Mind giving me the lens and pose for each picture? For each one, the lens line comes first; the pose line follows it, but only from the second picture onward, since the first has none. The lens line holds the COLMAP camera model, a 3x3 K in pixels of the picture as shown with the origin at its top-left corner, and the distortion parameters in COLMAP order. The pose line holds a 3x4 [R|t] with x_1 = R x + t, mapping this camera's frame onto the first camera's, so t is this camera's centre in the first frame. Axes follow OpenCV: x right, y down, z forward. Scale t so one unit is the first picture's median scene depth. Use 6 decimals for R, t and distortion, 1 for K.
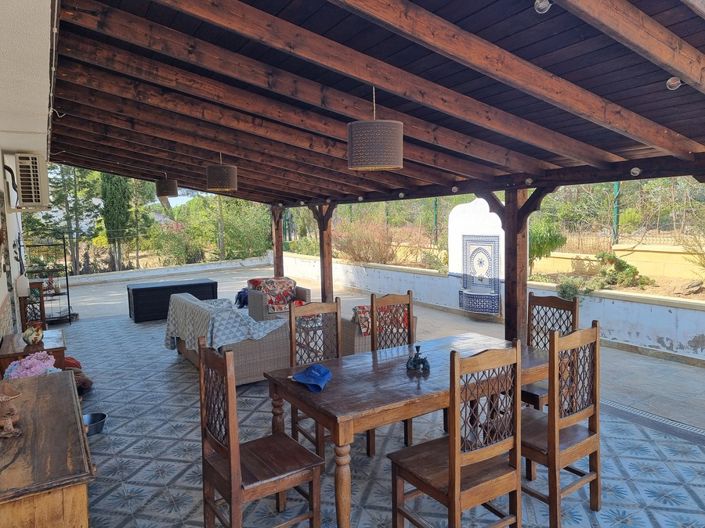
lens RADIAL K [[482.4, 0, 351.6], [0, 482.4, 262.0], [0, 0, 1]] dist [0.101482, -0.079537]
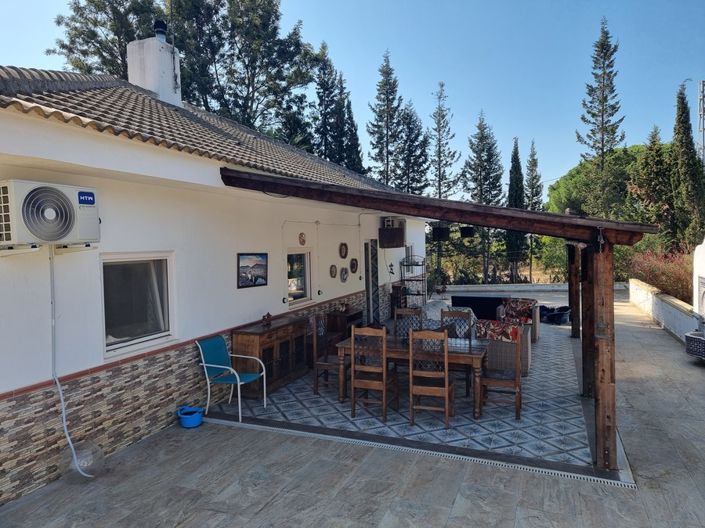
lens RADIAL K [[482.4, 0, 351.6], [0, 482.4, 262.0], [0, 0, 1]] dist [0.101482, -0.079537]
pose [[0.587551, 0.036801, -0.808350, 0.288597], [-0.051674, 0.998633, 0.007905, -0.025429], [0.807536, 0.037126, 0.588649, -0.075308]]
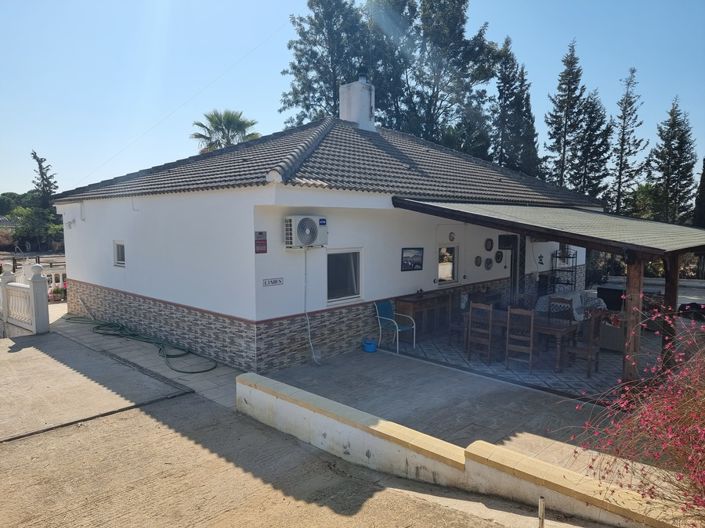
lens RADIAL K [[482.4, 0, 351.6], [0, 482.4, 262.0], [0, 0, 1]] dist [0.101482, -0.079537]
pose [[0.247203, 0.100391, -0.963749, 0.480118], [-0.084208, 0.993081, 0.081847, -0.051720], [0.965298, 0.060923, 0.253947, -0.130375]]
